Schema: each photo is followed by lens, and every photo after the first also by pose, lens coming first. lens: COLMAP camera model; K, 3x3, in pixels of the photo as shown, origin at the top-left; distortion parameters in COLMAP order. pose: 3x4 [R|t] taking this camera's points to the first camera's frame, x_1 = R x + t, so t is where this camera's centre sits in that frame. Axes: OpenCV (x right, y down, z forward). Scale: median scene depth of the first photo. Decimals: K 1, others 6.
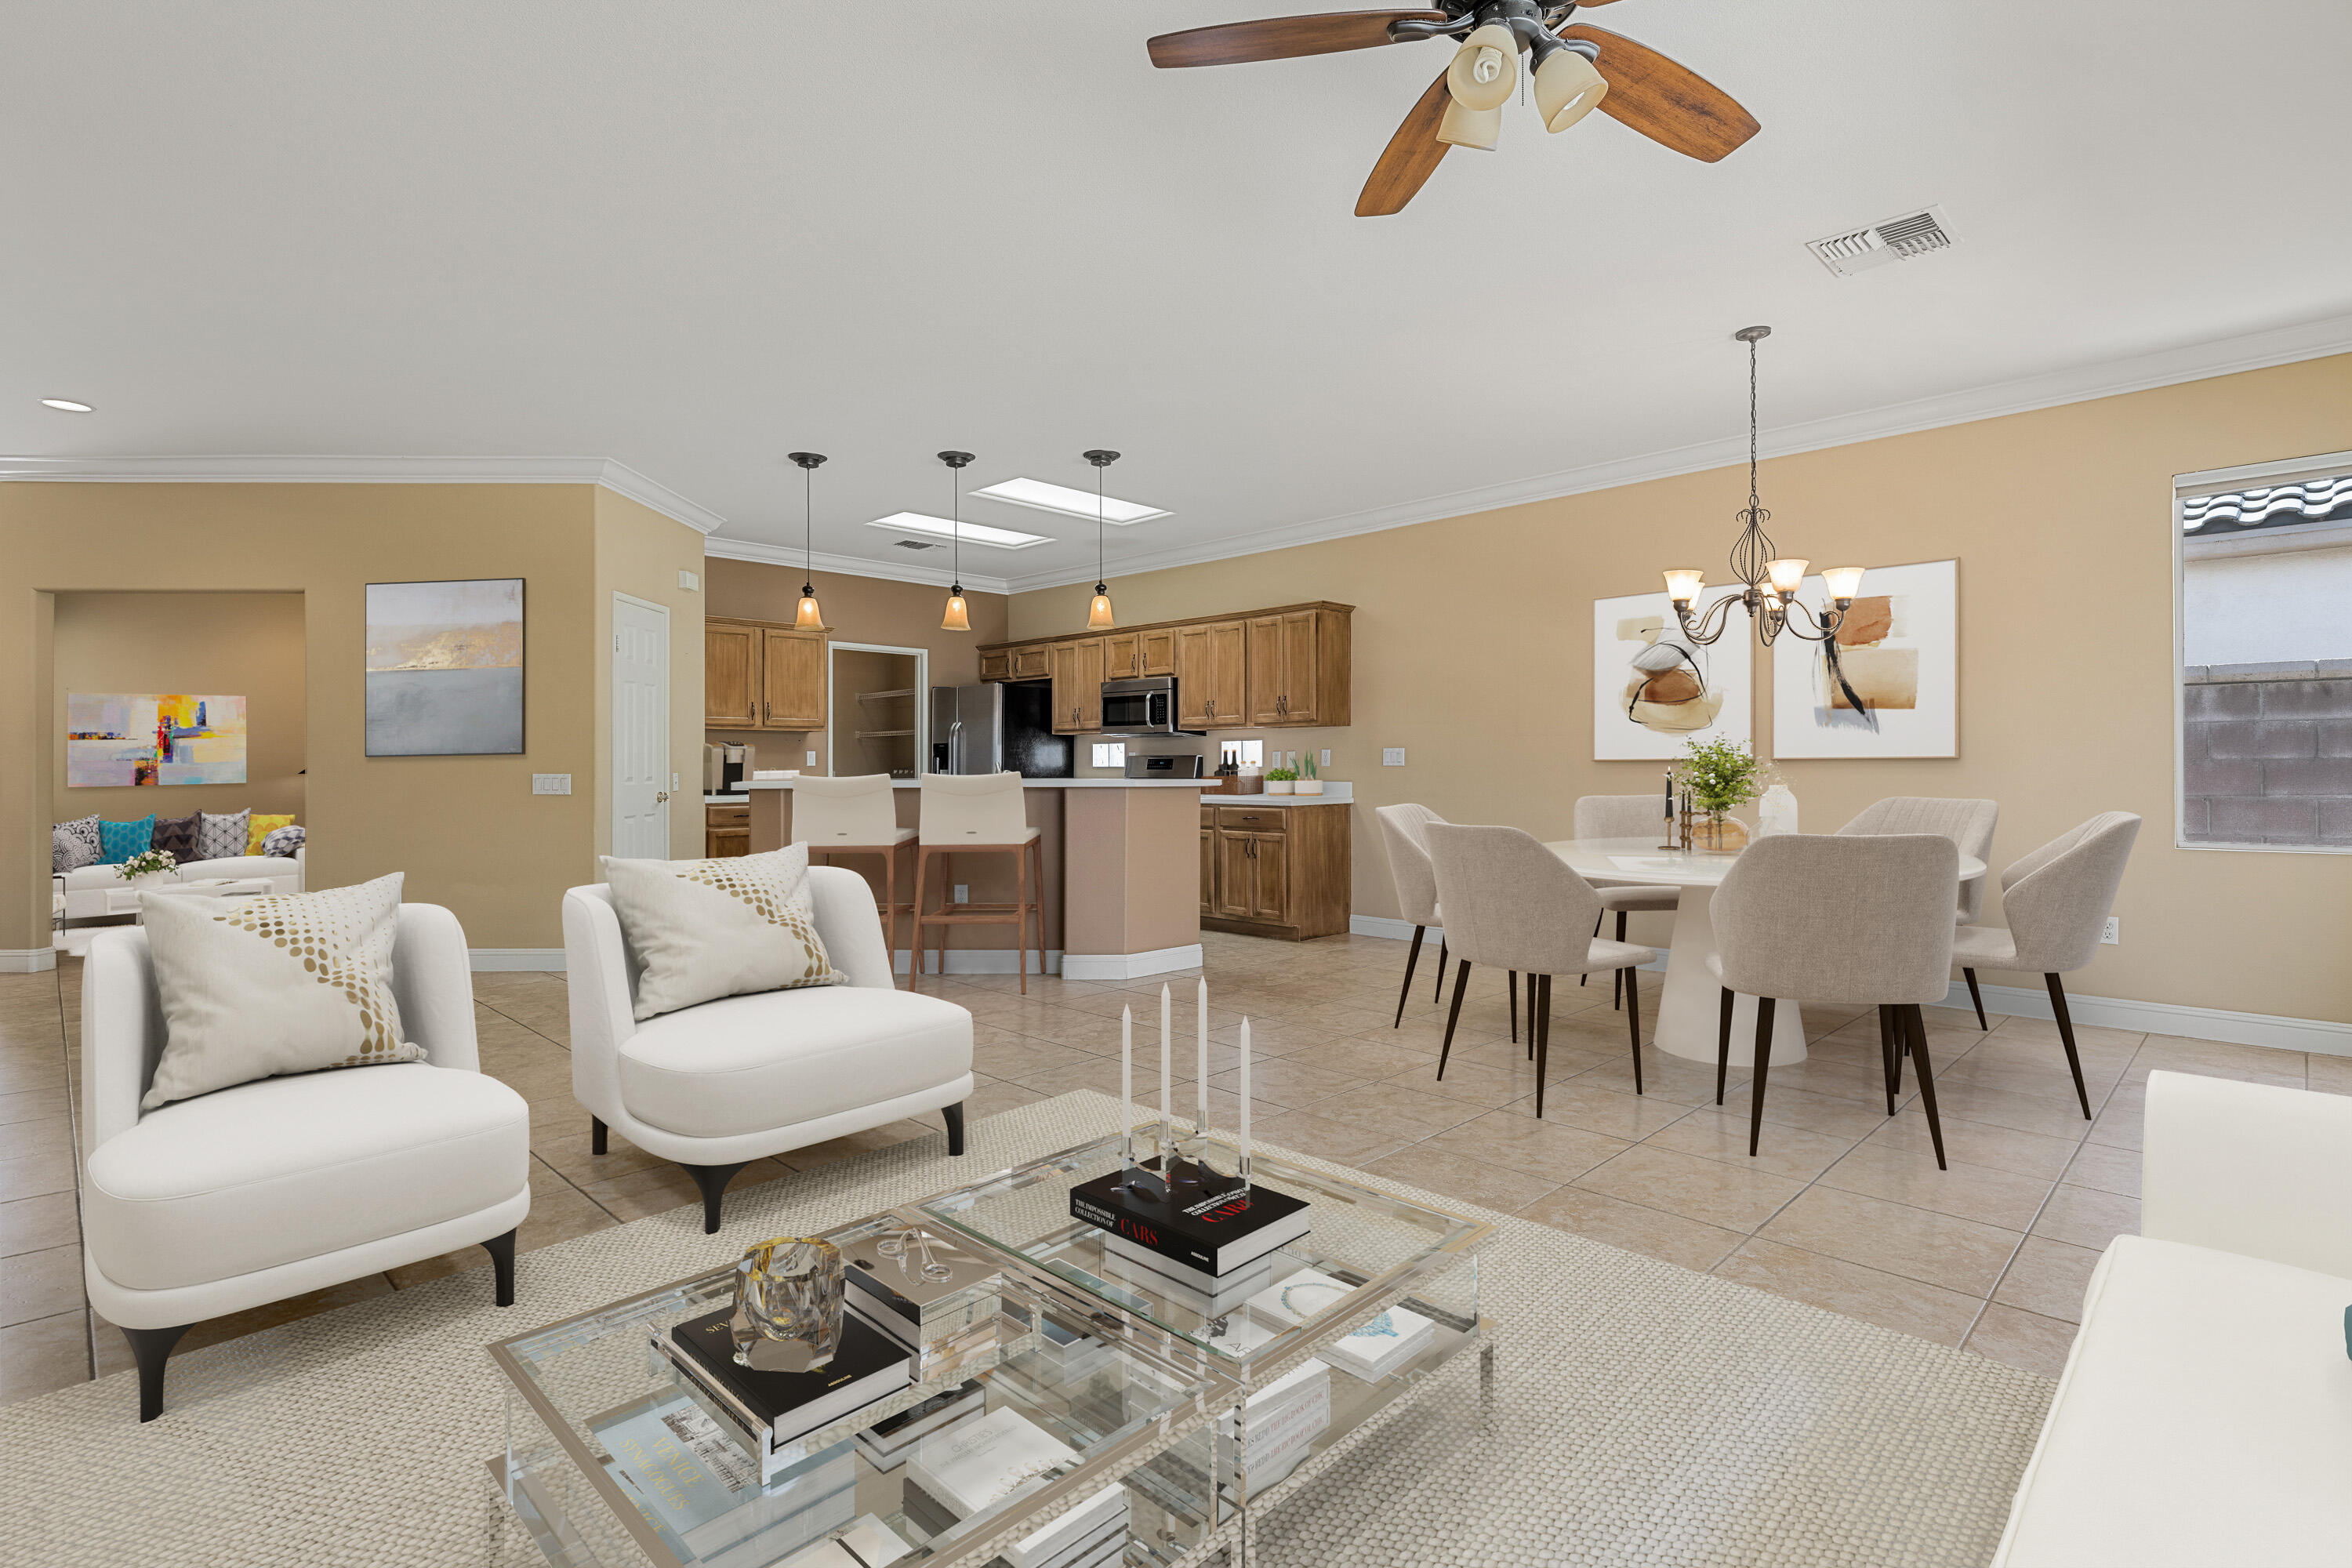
lens RADIAL K [[1129.1, 0, 1184.3], [0, 1129.1, 774.4], [0, 0, 1]] dist [0.000046, 0.000000]
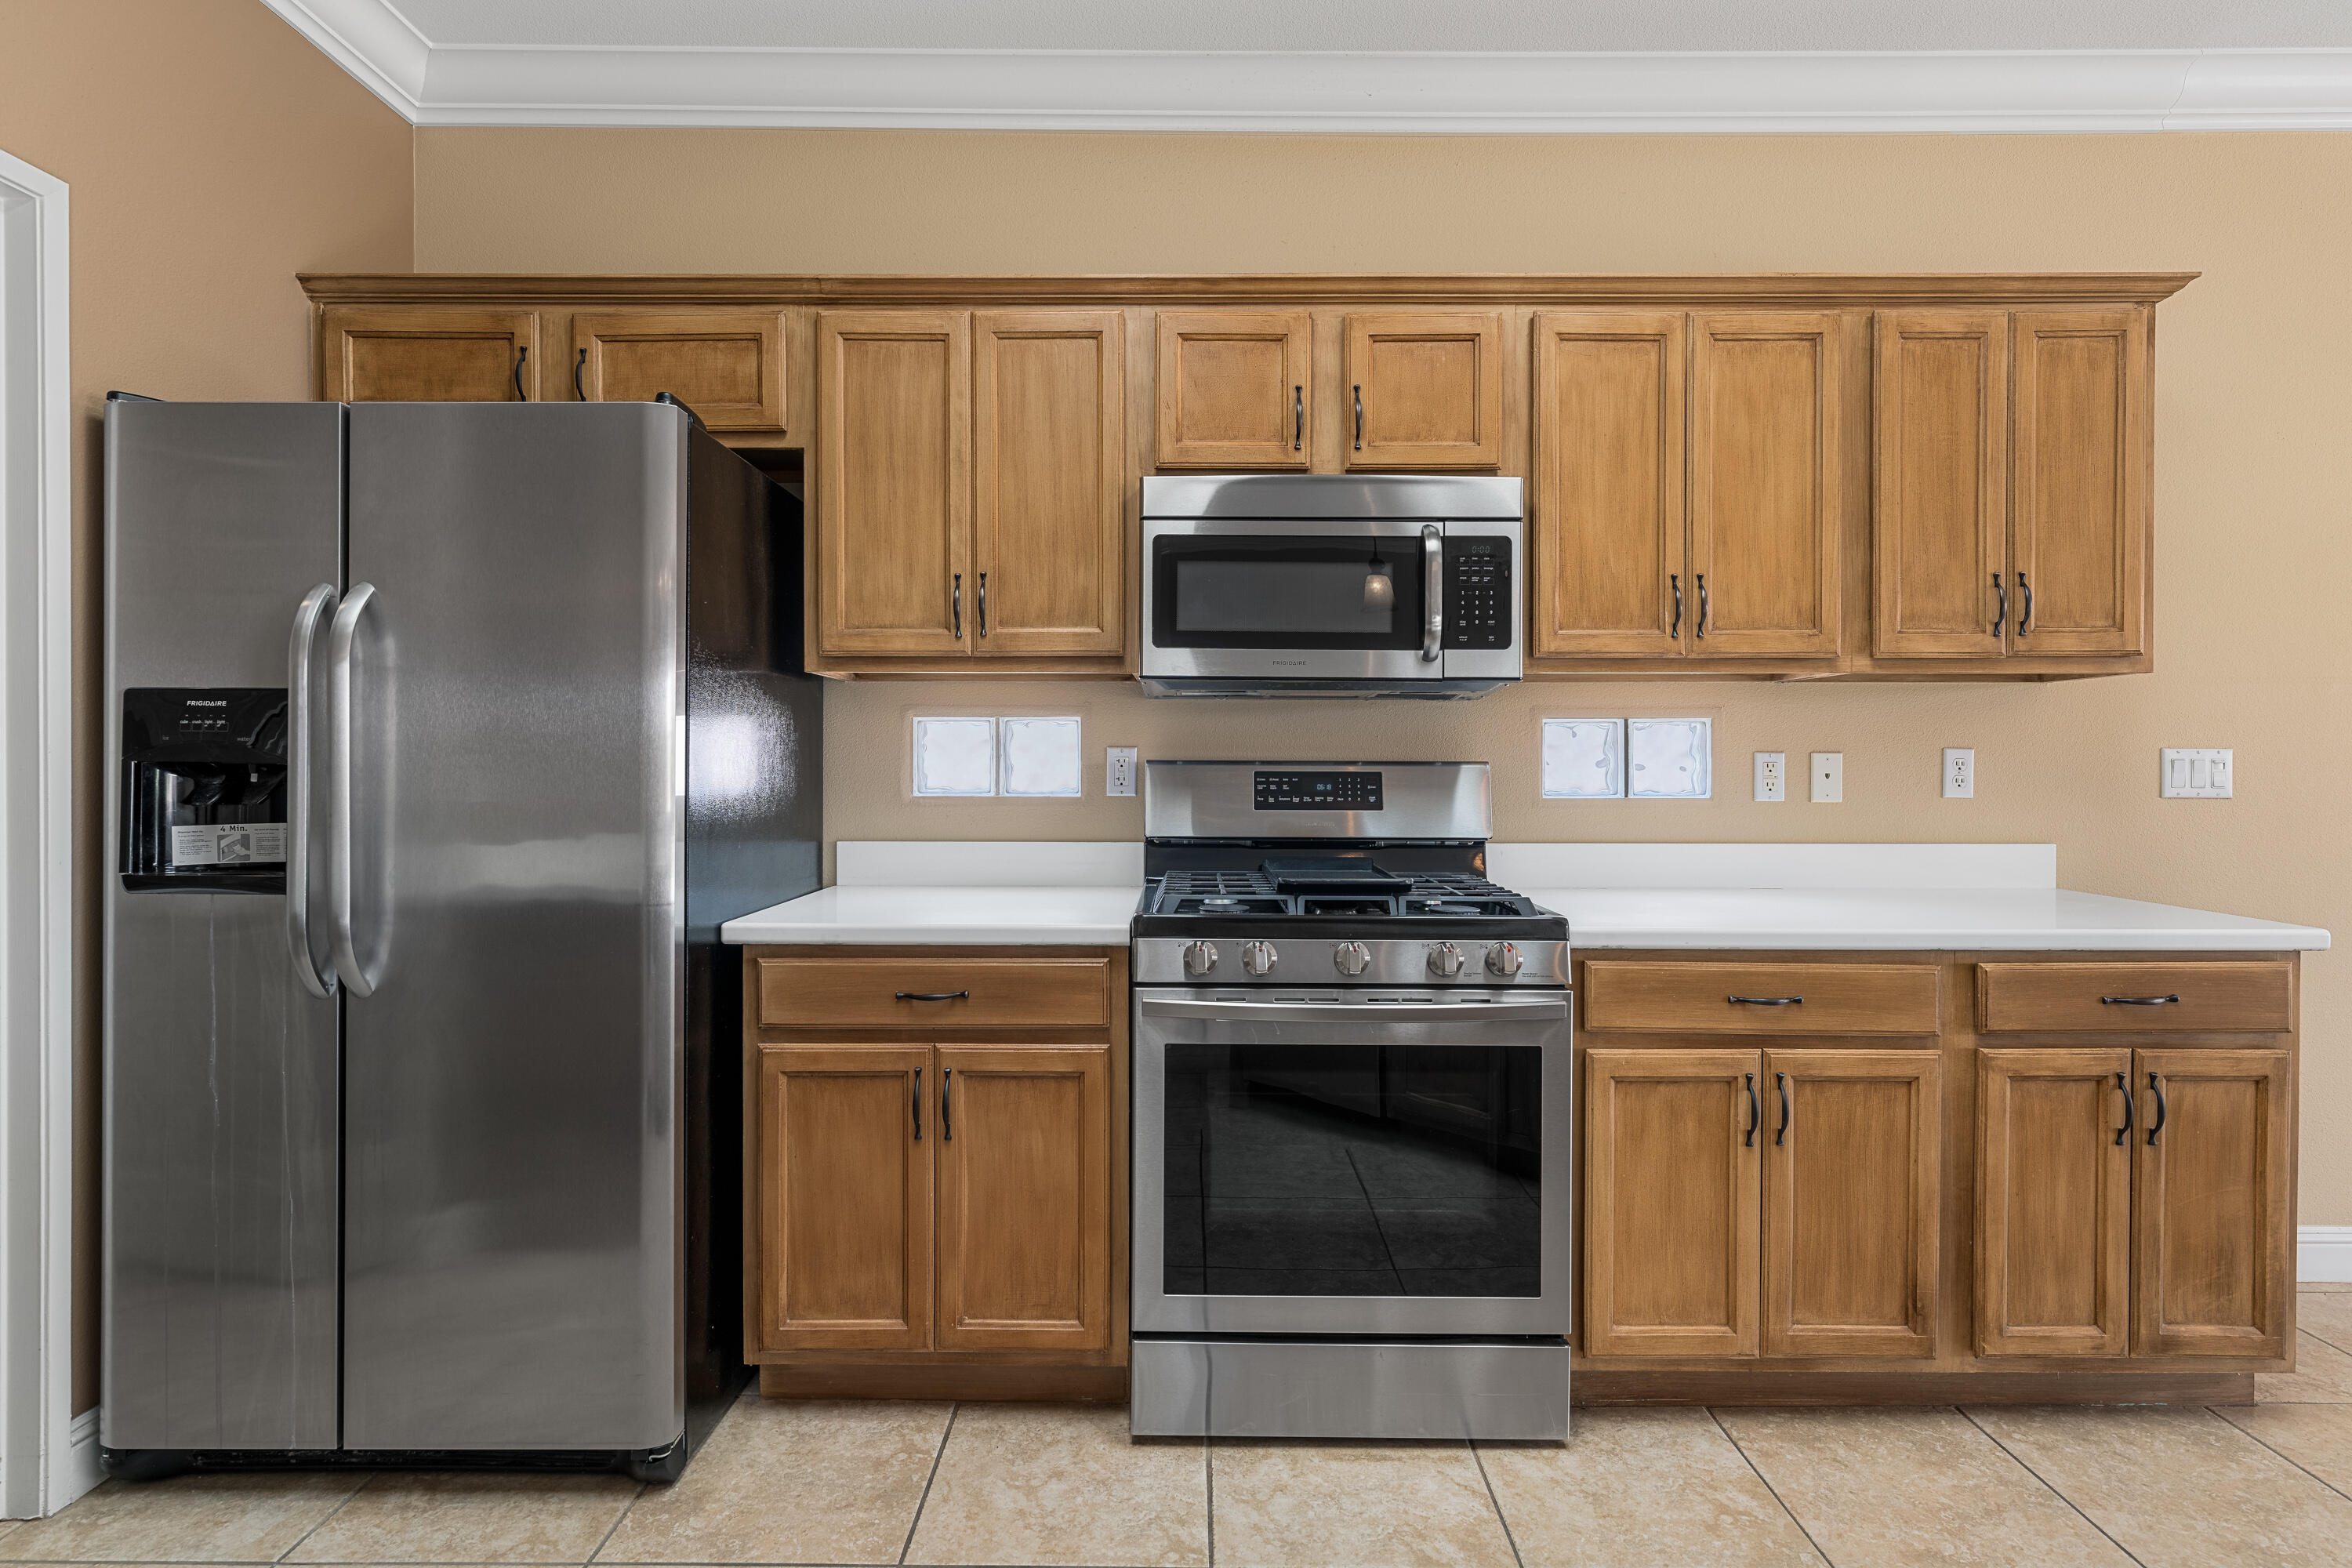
lens RADIAL K [[1219.4, 0, 1183.8], [0, 1219.4, 768.4], [0, 0, 1]] dist [0.020593, -0.001957]
pose [[0.709309, -0.001125, 0.704897, -0.286375], [0.003142, 0.999994, -0.001565, -0.015856], [-0.704891, 0.003325, 0.709308, 0.862957]]
